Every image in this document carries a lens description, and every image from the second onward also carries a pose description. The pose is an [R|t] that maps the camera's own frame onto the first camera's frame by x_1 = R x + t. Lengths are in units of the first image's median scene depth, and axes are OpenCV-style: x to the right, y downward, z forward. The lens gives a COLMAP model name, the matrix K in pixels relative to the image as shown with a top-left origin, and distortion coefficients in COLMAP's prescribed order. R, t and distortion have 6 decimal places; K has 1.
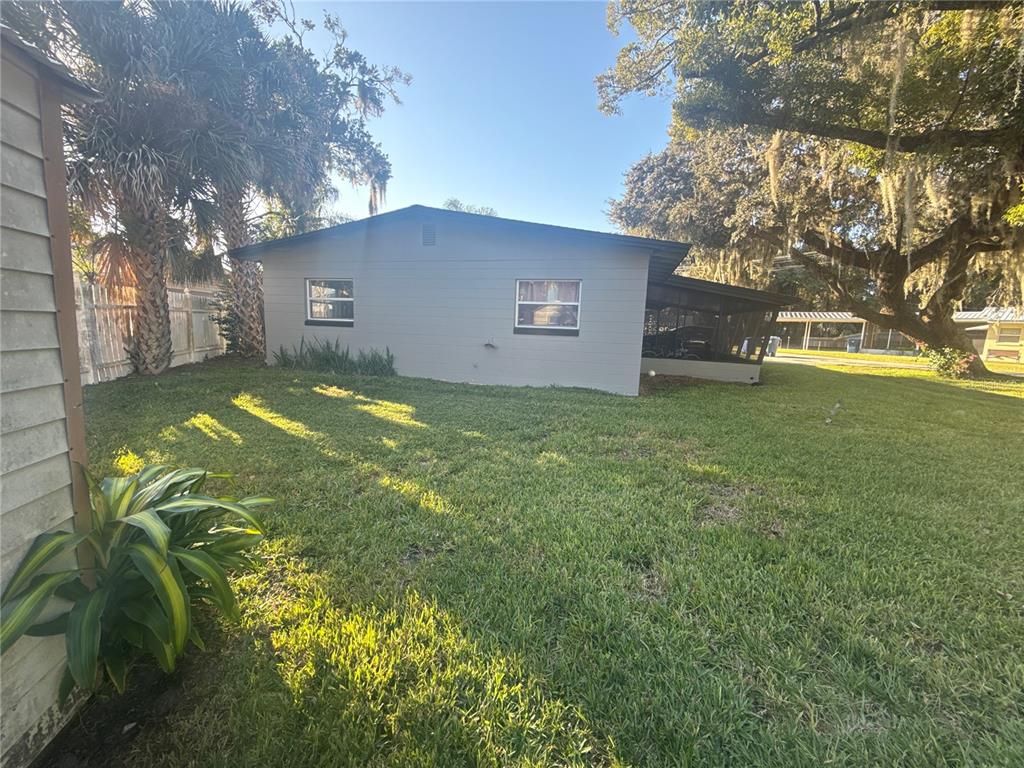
lens RADIAL K [[408.0, 0, 508.8], [0, 408.0, 381.2], [0, 0, 1]] dist [0.000474, 0.000261]
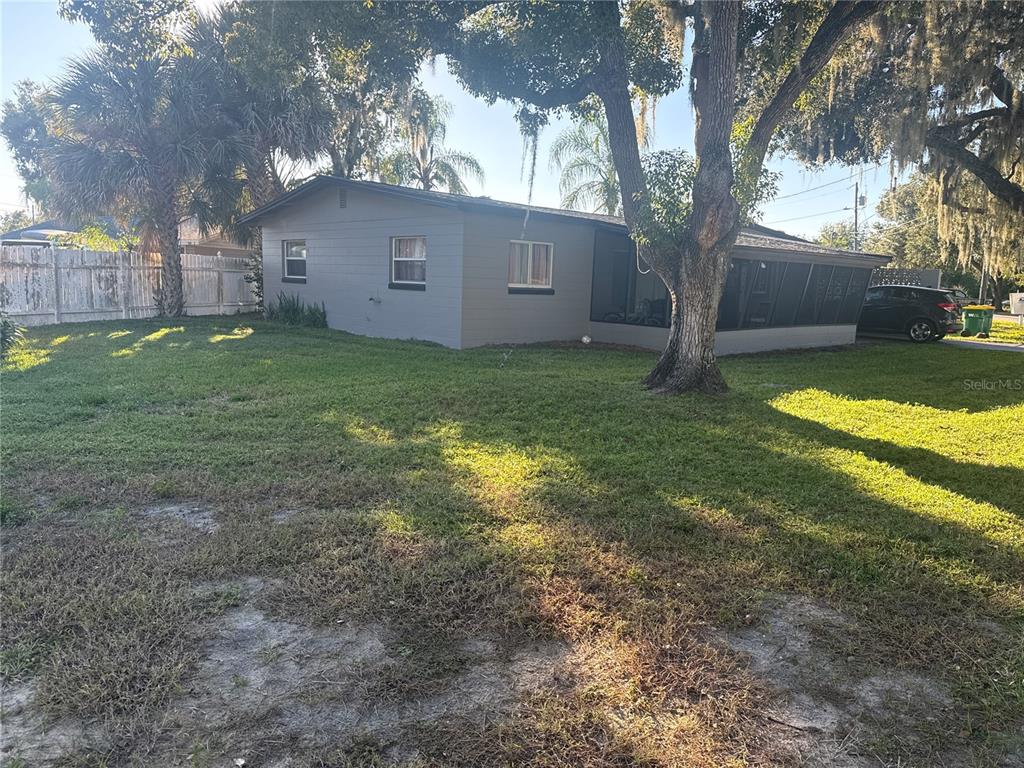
lens RADIAL K [[698.5, 0, 515.2], [0, 698.5, 386.9], [0, 0, 1]] dist [0.001744, -0.002367]
pose [[0.870540, 0.071238, -0.486915, 1.247807], [-0.076083, 0.997053, 0.009847, 0.100726], [0.486181, 0.028473, 0.873394, -0.442130]]
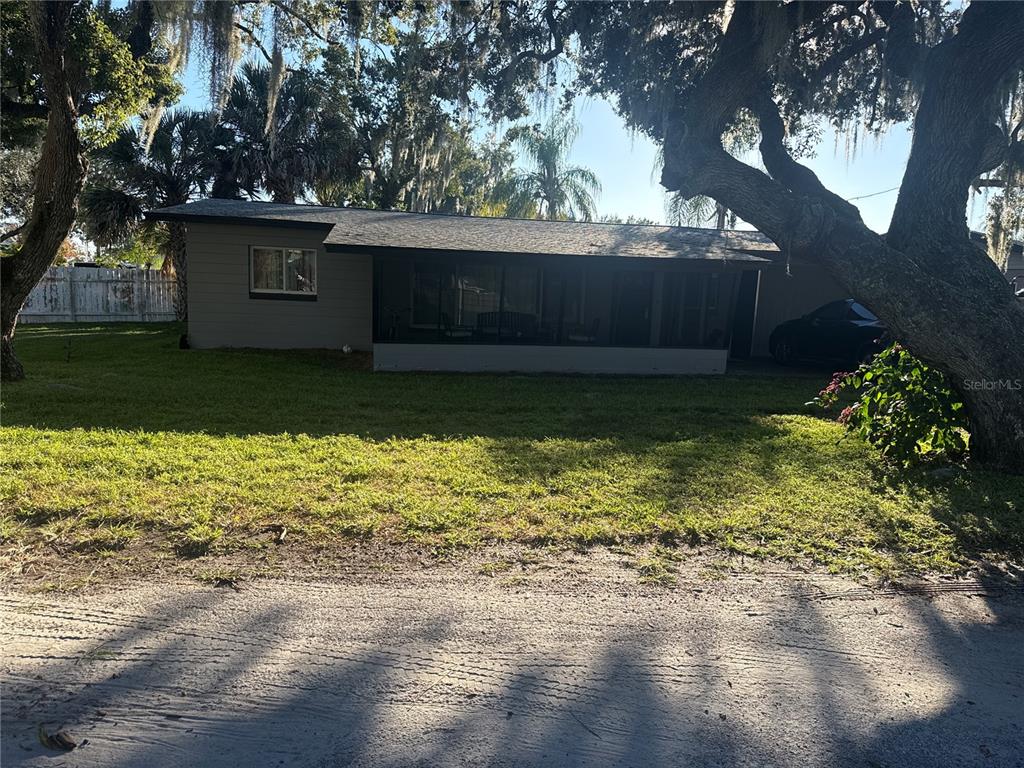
lens RADIAL K [[698.5, 0, 513.6], [0, 698.5, 382.9], [0, 0, 1]] dist [0.001744, -0.002367]
pose [[0.463781, 0.096296, -0.880701, 2.281083], [-0.148392, 0.988475, 0.029937, -0.058199], [0.873434, 0.116805, 0.472726, 0.866223]]
